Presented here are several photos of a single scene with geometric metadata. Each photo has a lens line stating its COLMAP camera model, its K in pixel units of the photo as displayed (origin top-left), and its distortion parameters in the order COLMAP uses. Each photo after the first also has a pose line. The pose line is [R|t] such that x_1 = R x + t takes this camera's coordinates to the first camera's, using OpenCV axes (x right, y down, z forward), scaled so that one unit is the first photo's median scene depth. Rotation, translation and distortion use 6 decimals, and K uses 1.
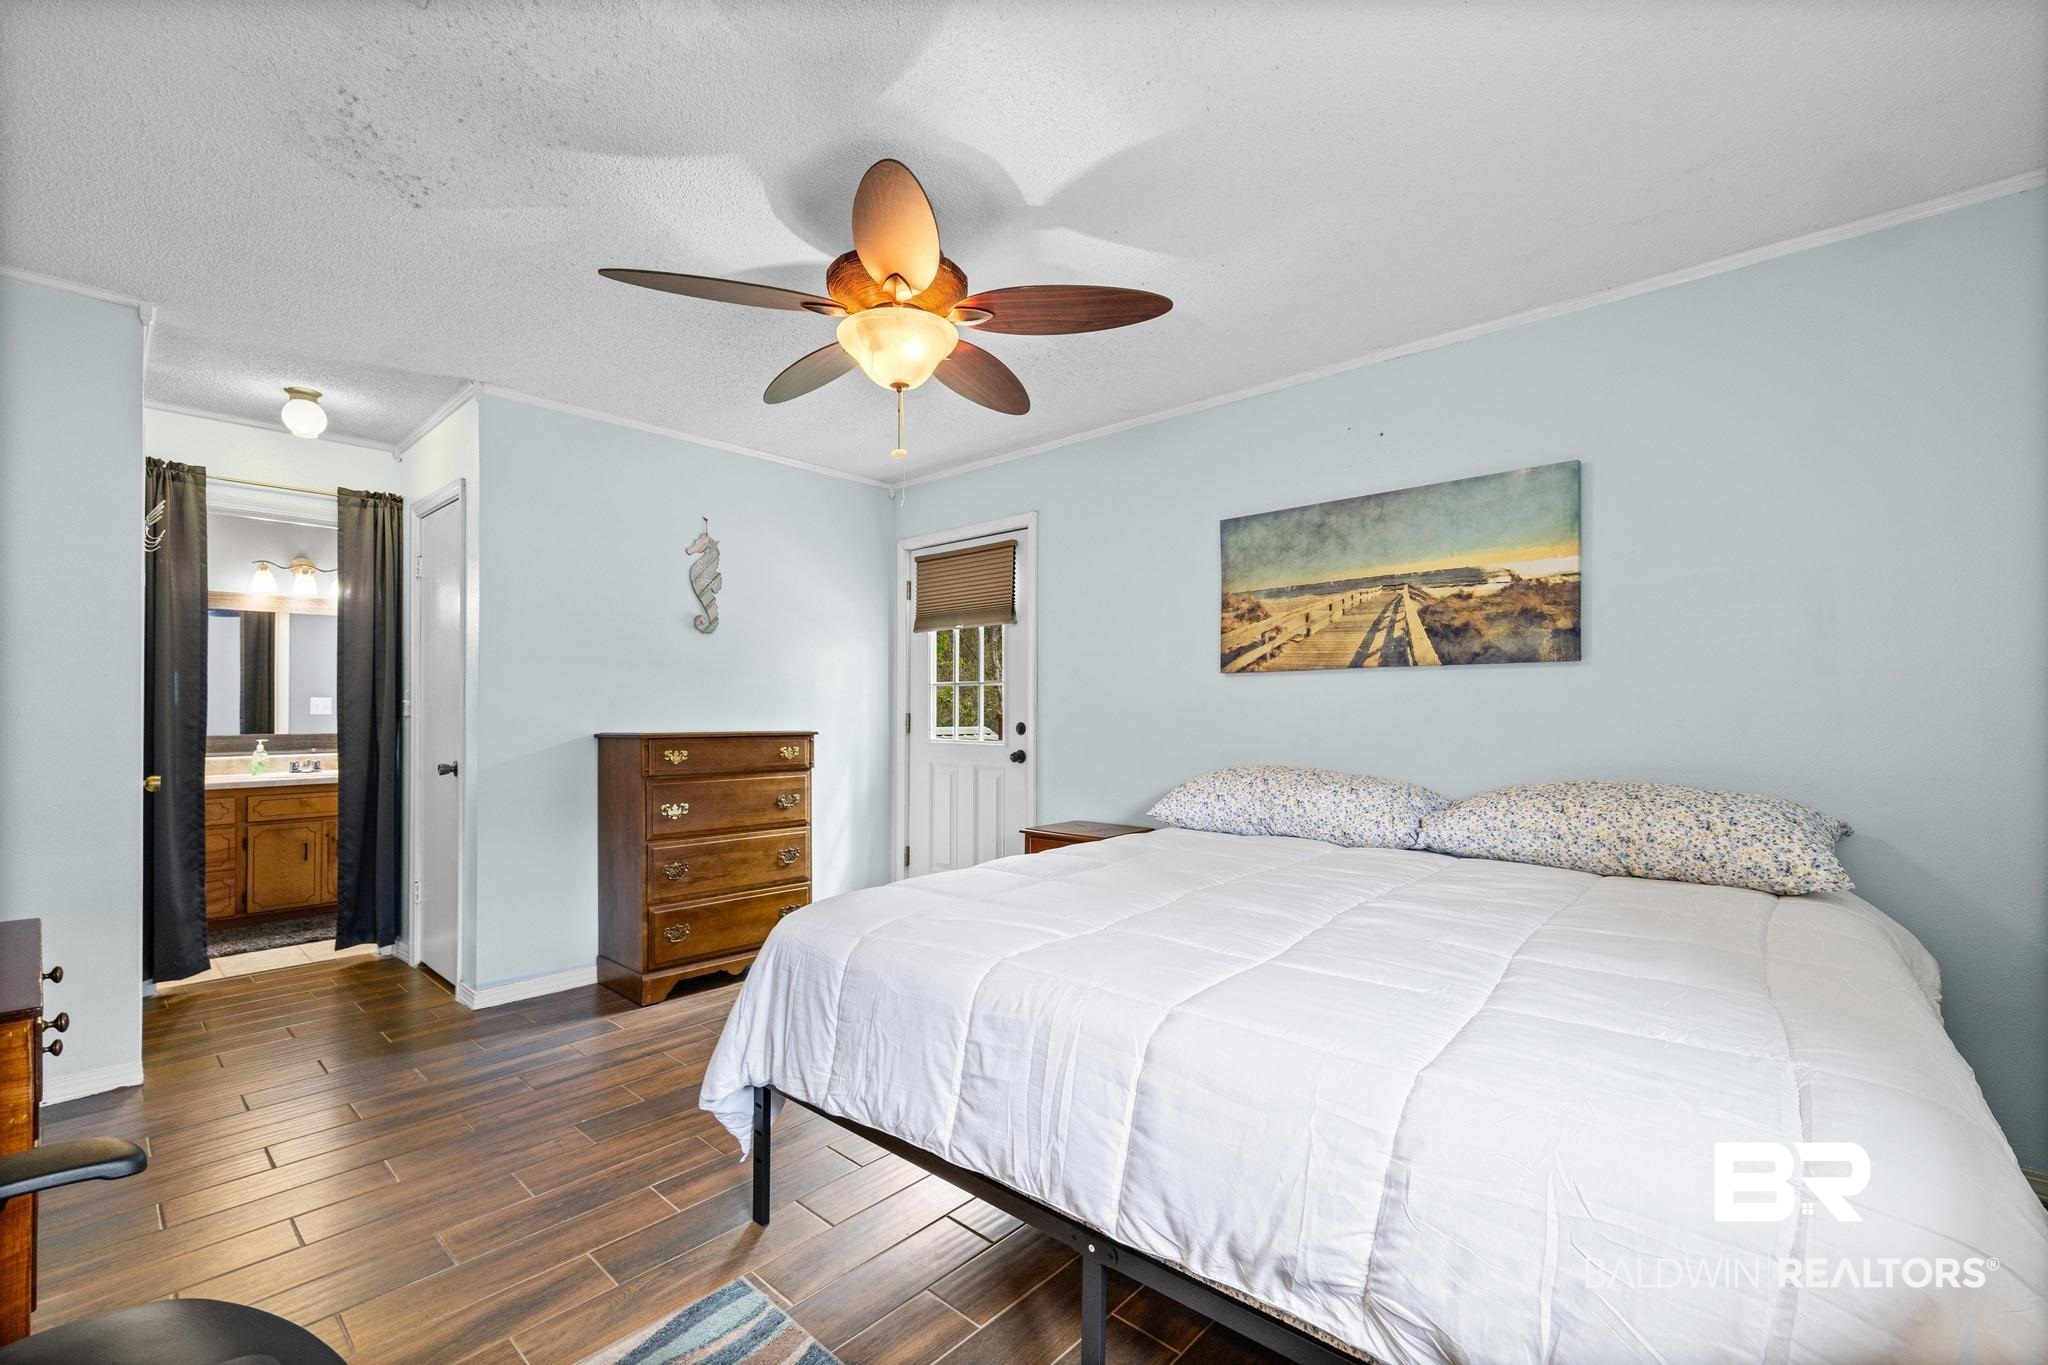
lens RADIAL K [[870.1, 0, 1010.8], [0, 870.1, 697.8], [0, 0, 1]] dist [0.012127, -0.000029]
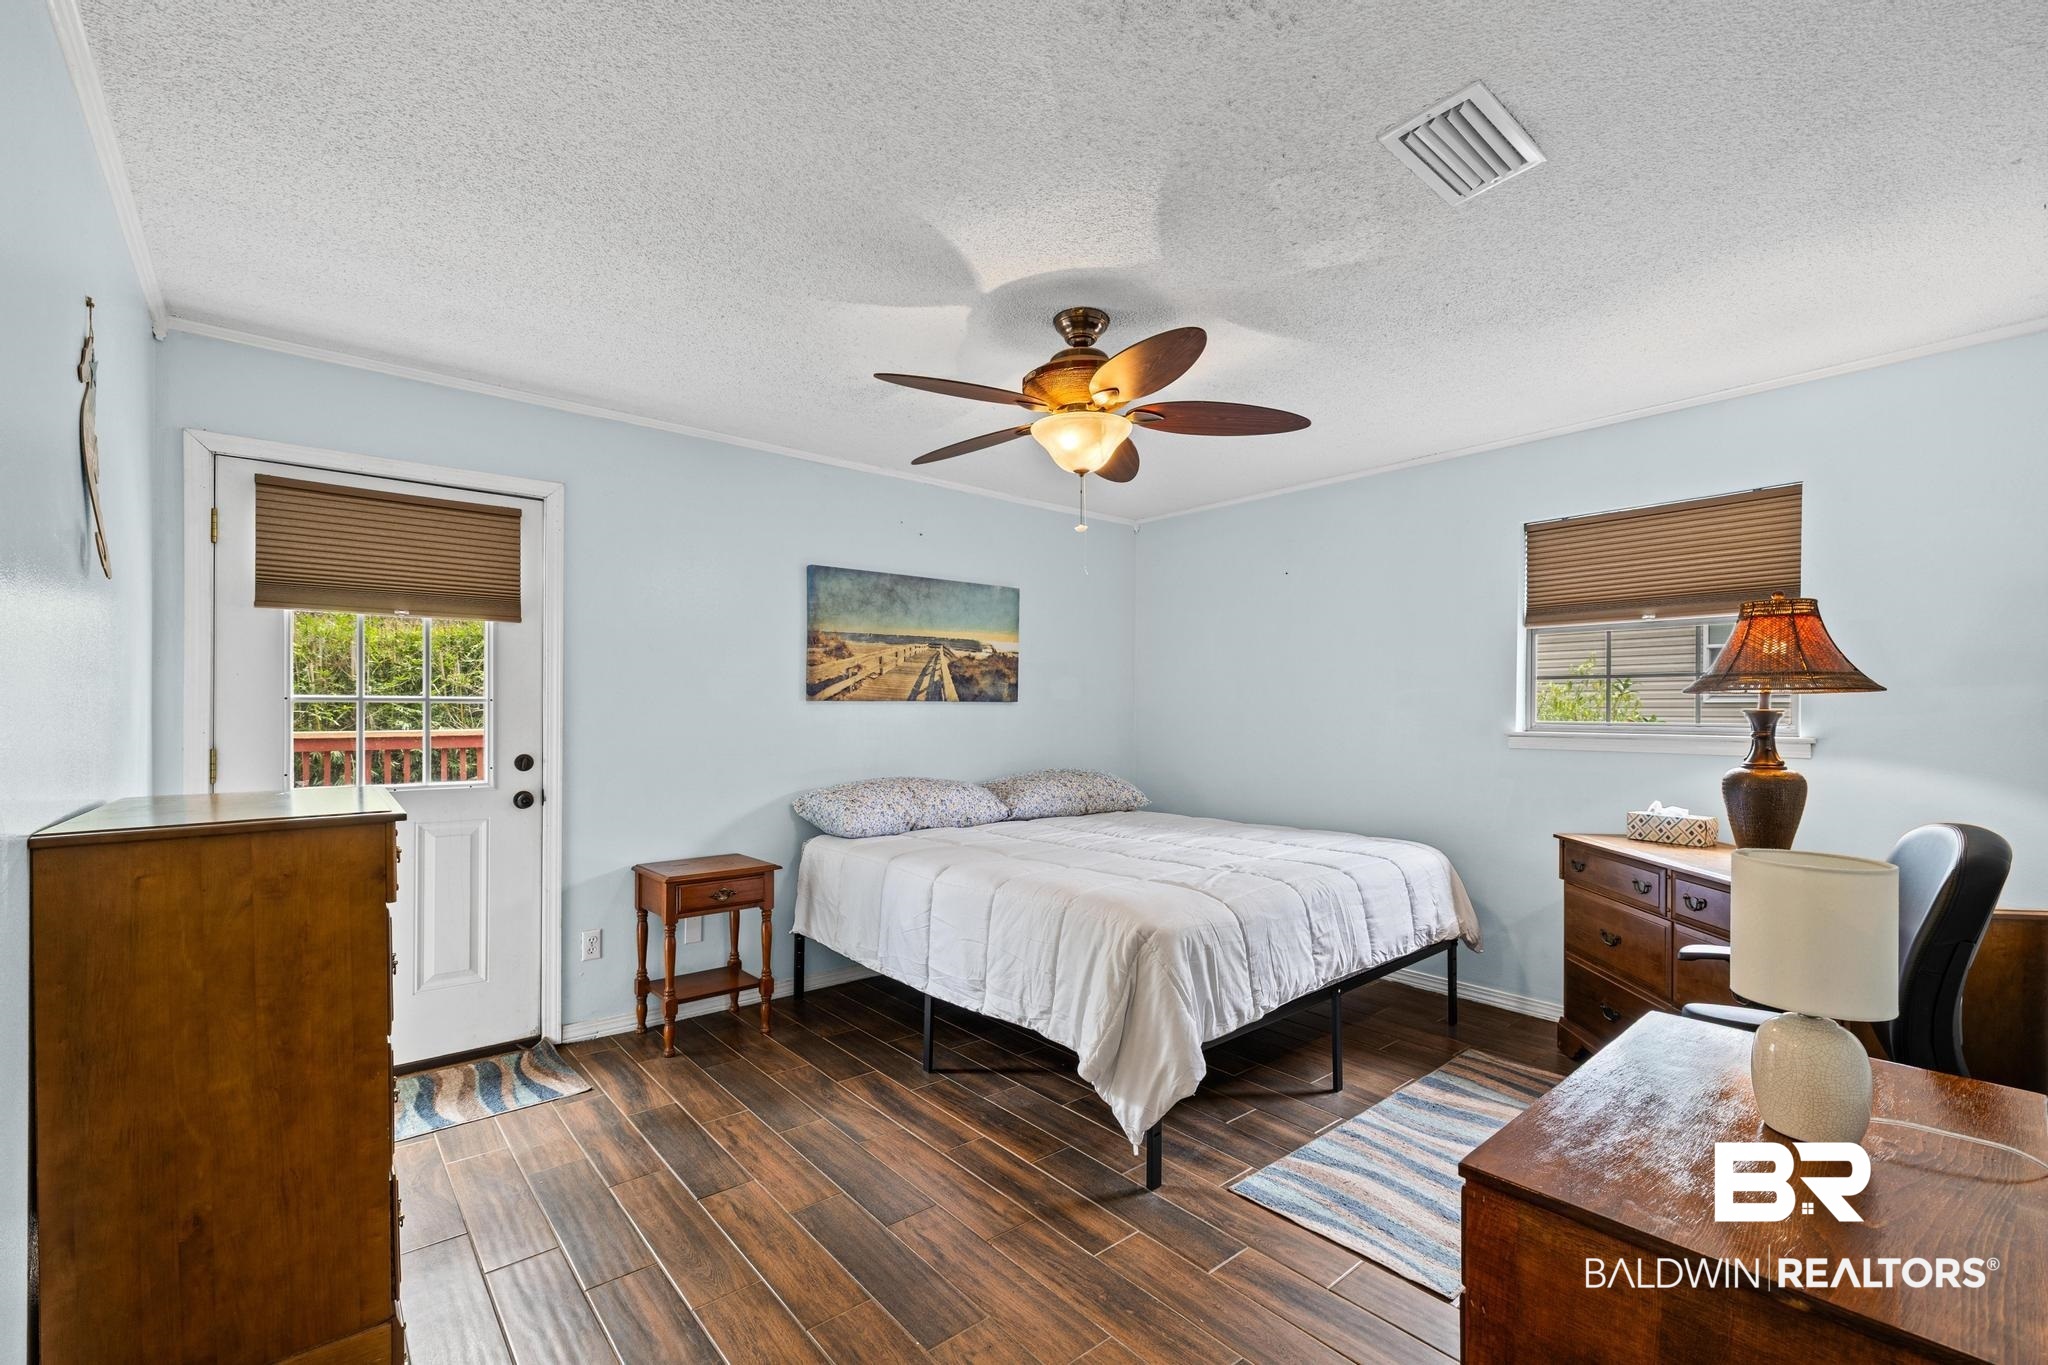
lens RADIAL K [[870.1, 0, 1010.4], [0, 870.1, 701.5], [0, 0, 1]] dist [0.012127, -0.000029]
pose [[0.137982, 0.013033, 0.990349, -0.942625], [-0.014273, 0.999836, -0.011169, -0.020617], [-0.990332, -0.012594, 0.138145, 0.664391]]
